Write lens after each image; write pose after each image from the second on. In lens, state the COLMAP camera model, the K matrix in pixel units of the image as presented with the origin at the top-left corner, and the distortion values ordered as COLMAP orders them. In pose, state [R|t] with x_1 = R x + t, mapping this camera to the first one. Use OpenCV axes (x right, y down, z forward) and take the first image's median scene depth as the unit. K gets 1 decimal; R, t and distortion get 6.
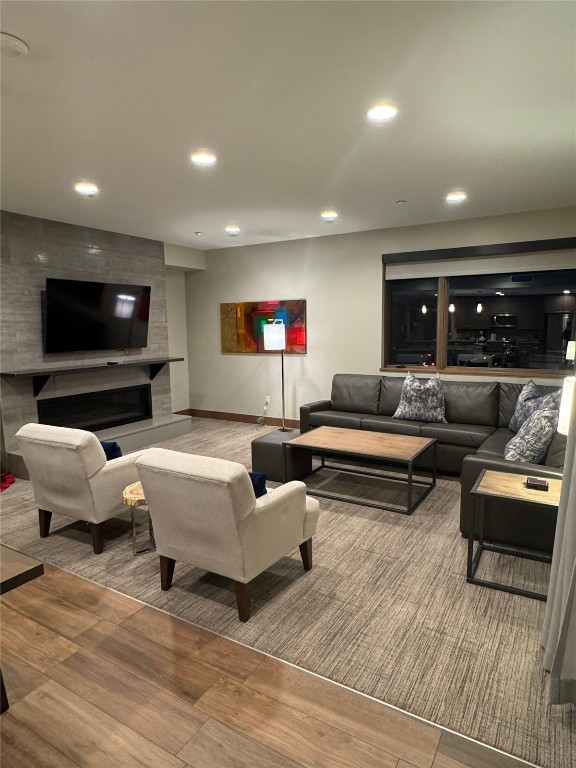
lens RADIAL K [[462.8, 0, 290.3], [0, 462.8, 387.3], [0, 0, 1]] dist [-0.000751, -0.001822]
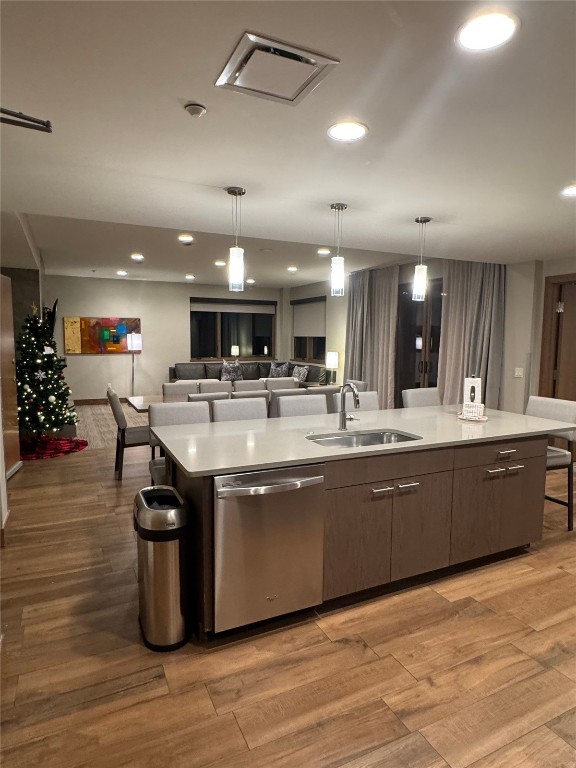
lens RADIAL K [[462.8, 0, 290.3], [0, 462.8, 387.3], [0, 0, 1]] dist [-0.000751, -0.001822]
pose [[0.552849, -0.077105, 0.829707, -1.109193], [0.093867, 0.995135, 0.029934, 0.047998], [-0.827978, 0.061333, 0.557397, -0.314702]]
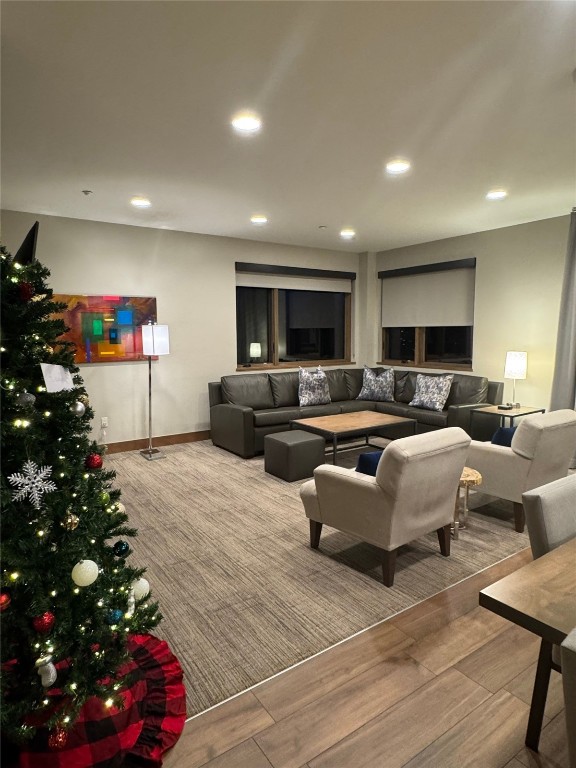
lens RADIAL K [[462.8, 0, 290.3], [0, 462.8, 387.3], [0, 0, 1]] dist [-0.000751, -0.001822]
pose [[0.417589, -0.103078, 0.902770, -0.738091], [0.119244, 0.991169, 0.058014, -0.046214], [-0.900777, 0.083424, 0.426193, 0.451475]]
